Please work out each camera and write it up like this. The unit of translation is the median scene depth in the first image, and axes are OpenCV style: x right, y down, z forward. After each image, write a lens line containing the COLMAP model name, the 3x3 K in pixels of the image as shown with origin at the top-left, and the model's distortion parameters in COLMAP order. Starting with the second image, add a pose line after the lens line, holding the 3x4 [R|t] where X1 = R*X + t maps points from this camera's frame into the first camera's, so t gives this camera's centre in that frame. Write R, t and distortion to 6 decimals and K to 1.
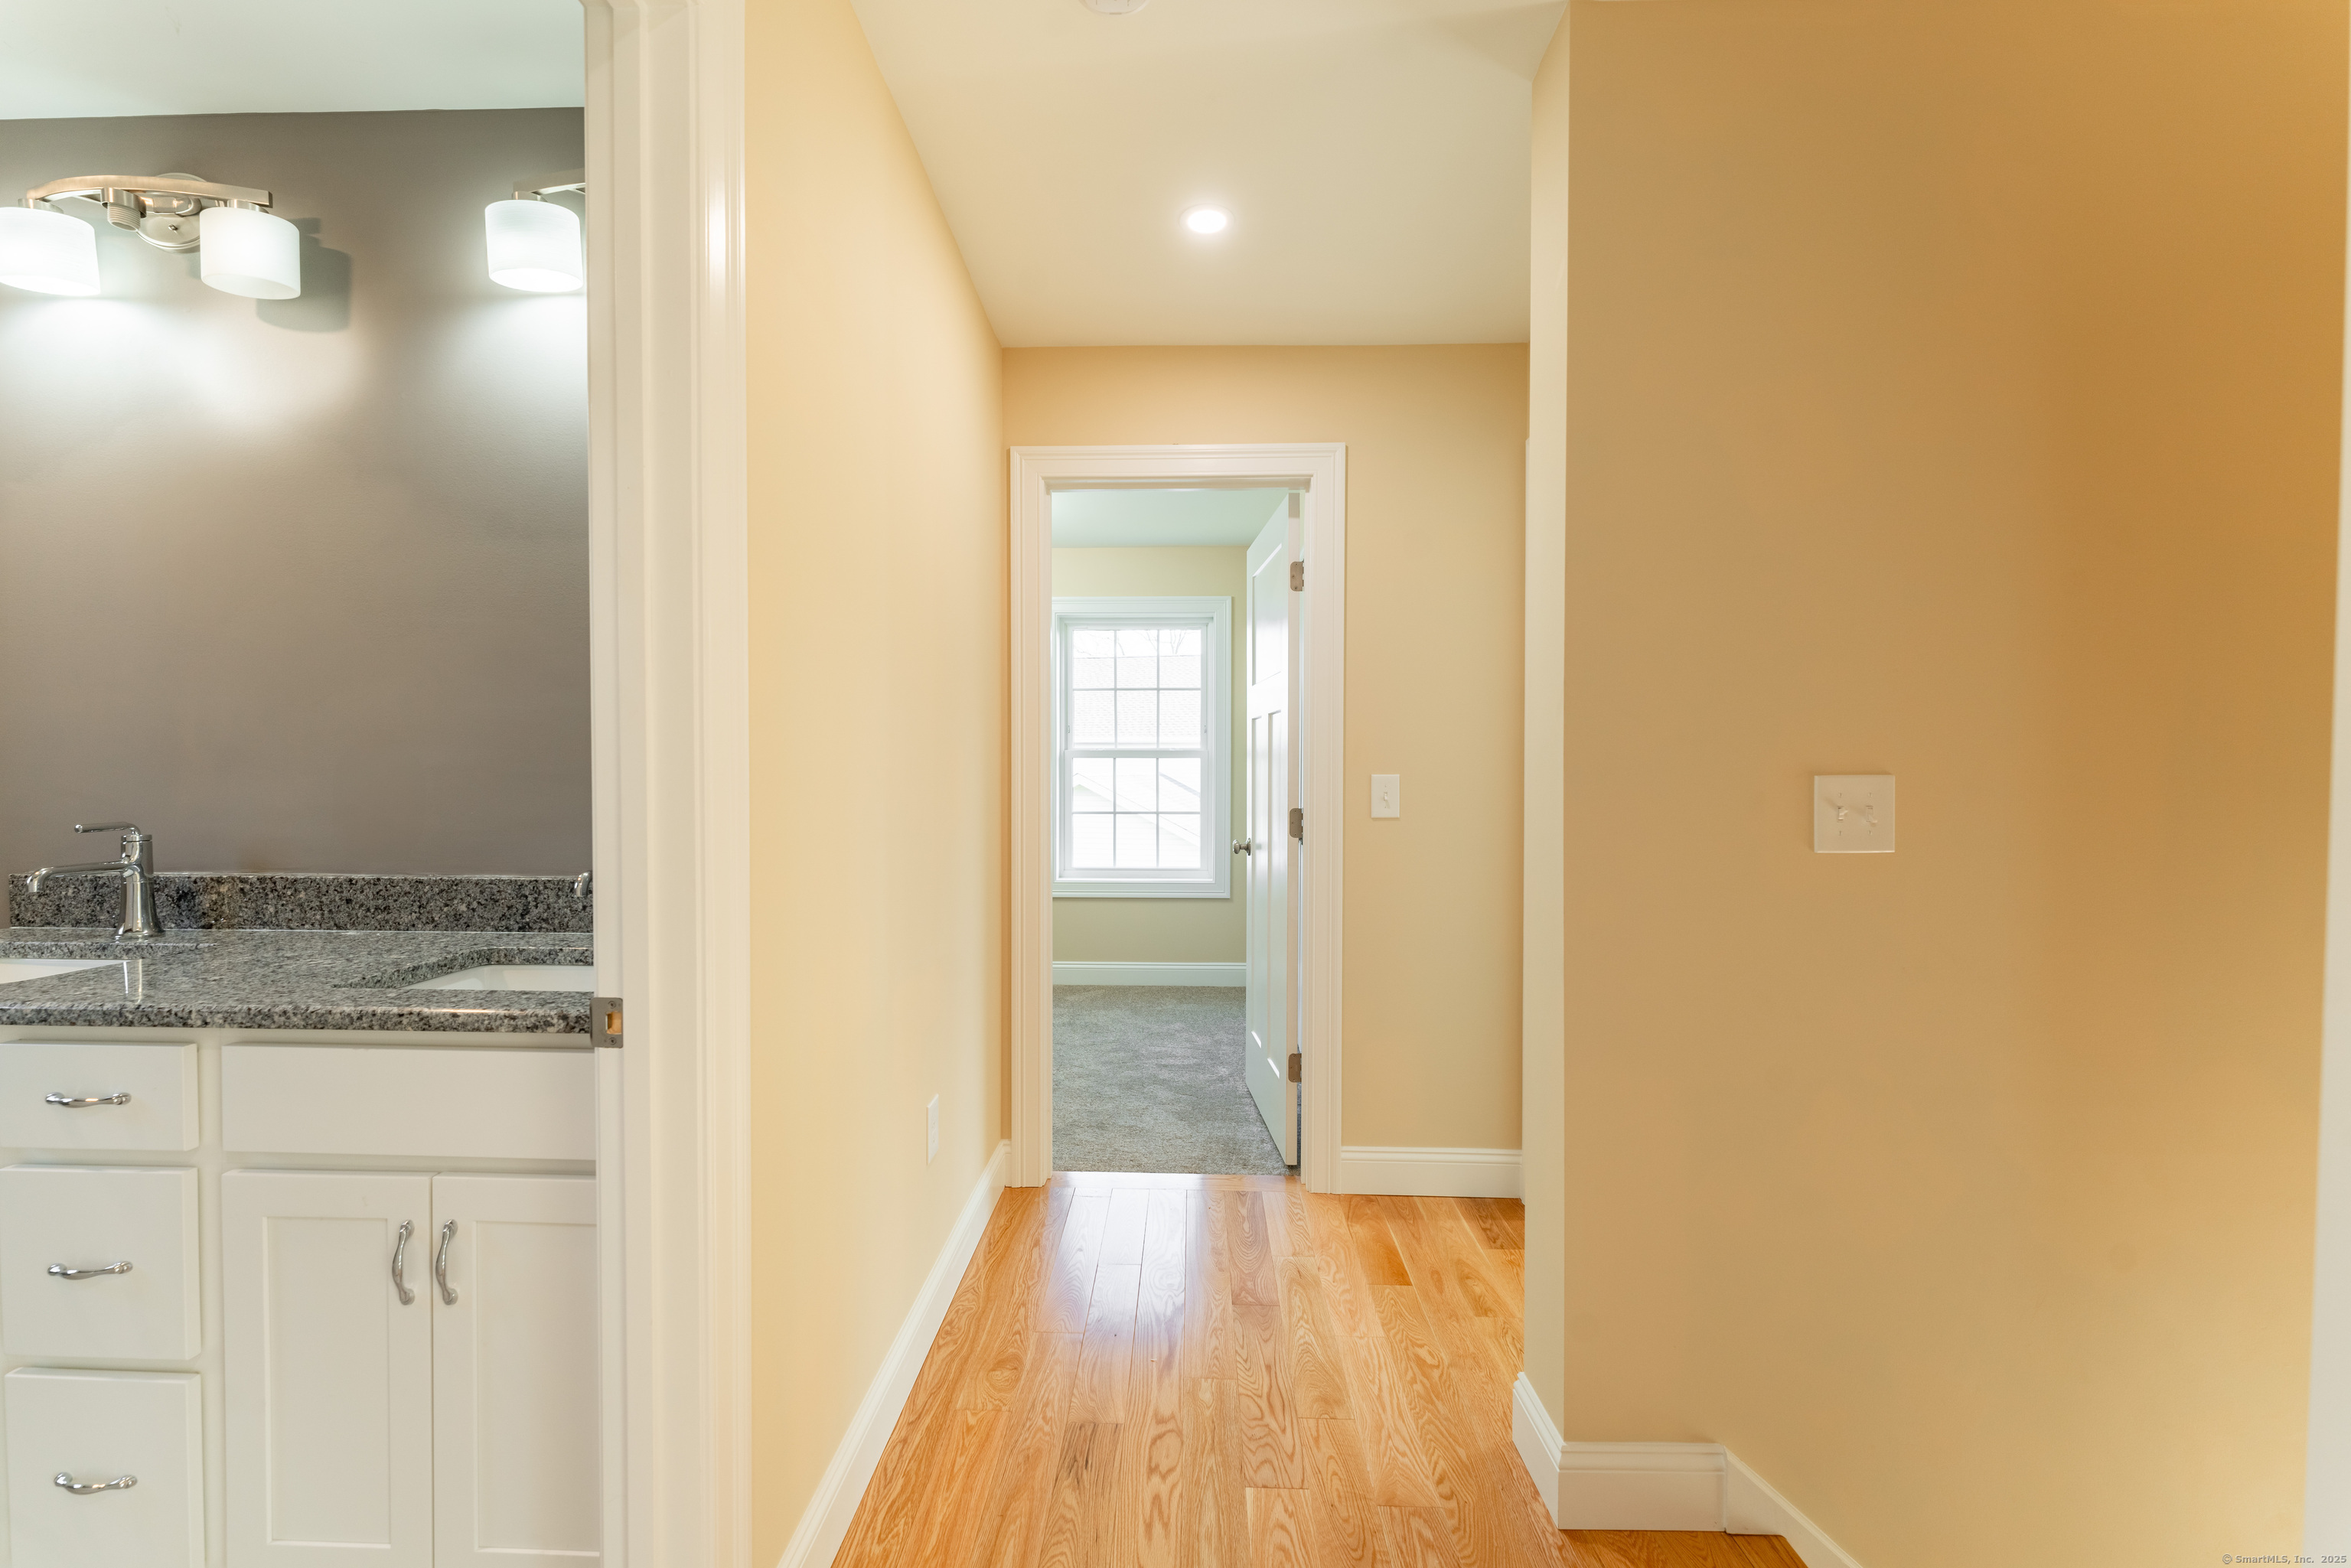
lens RADIAL K [[947.1, 0, 1166.0], [0, 947.1, 788.1], [0, 0, 1]] dist [0.001866, -0.000564]
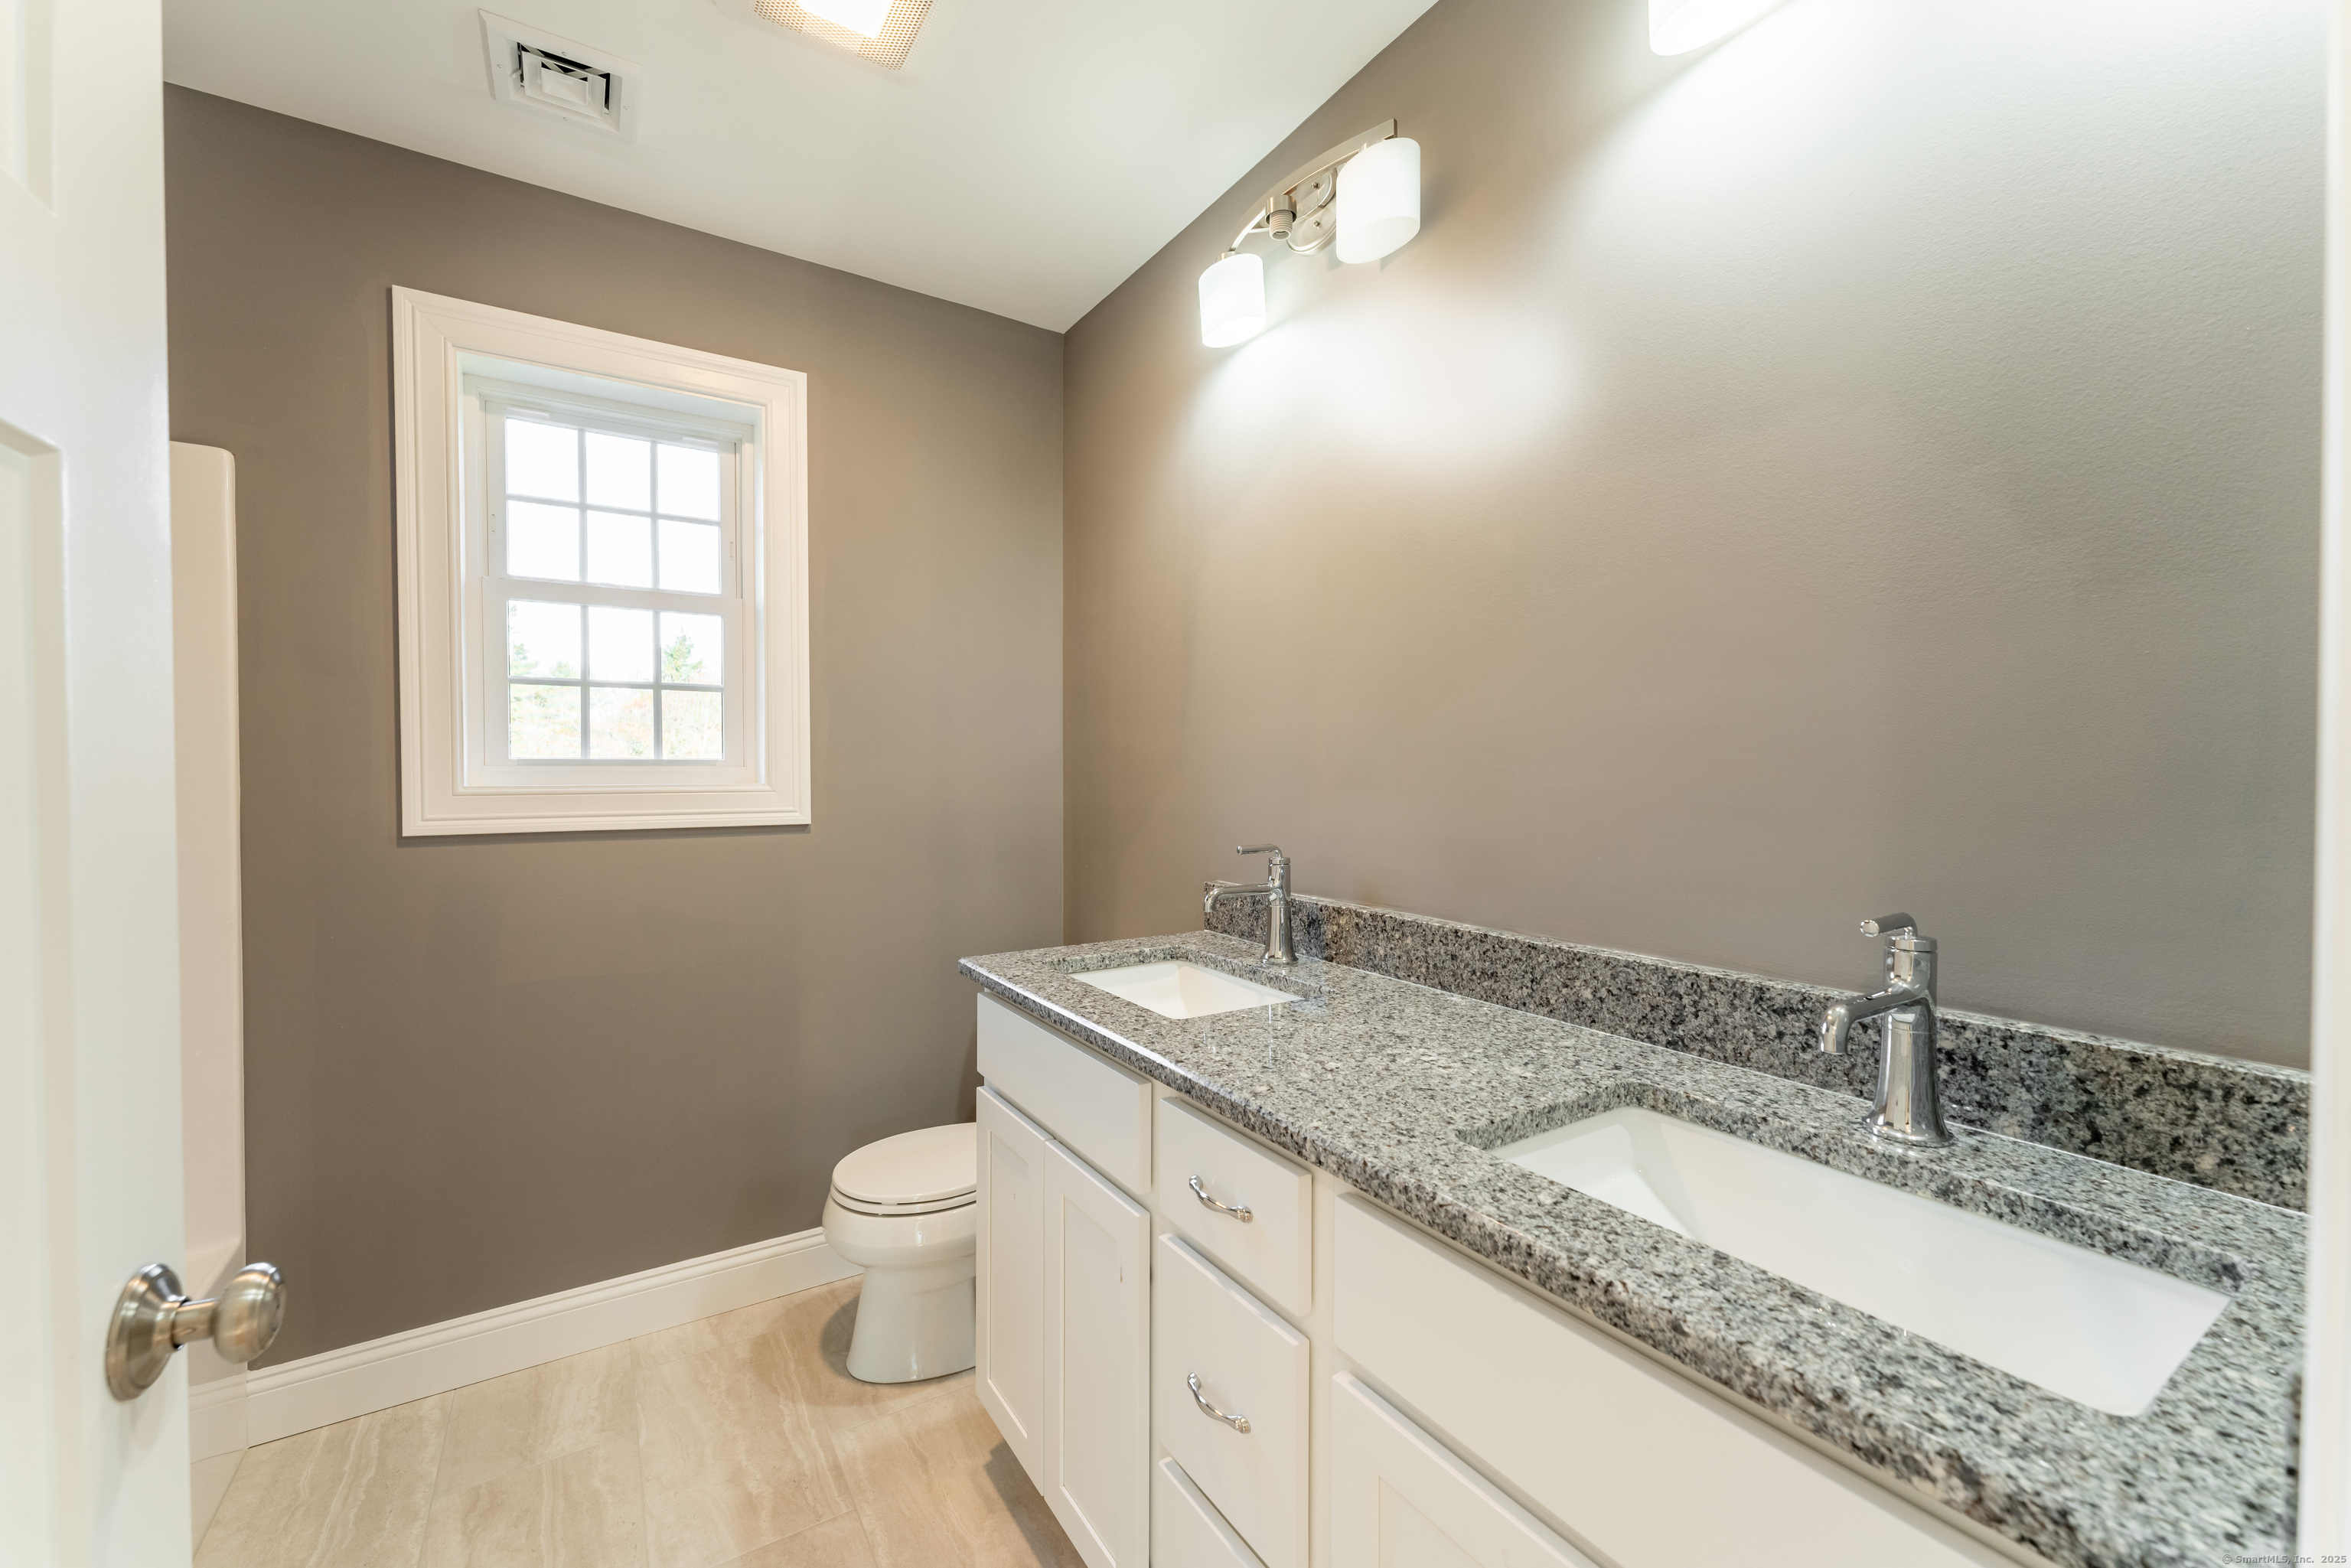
lens RADIAL K [[947.1, 0, 1168.3], [0, 947.1, 792.6], [0, 0, 1]] dist [0.001866, -0.000564]
pose [[0.567349, 0.015285, -0.823335, -0.345010], [-0.016010, 0.999843, 0.007530, -0.022887], [0.823322, 0.008910, 0.567505, 0.348325]]
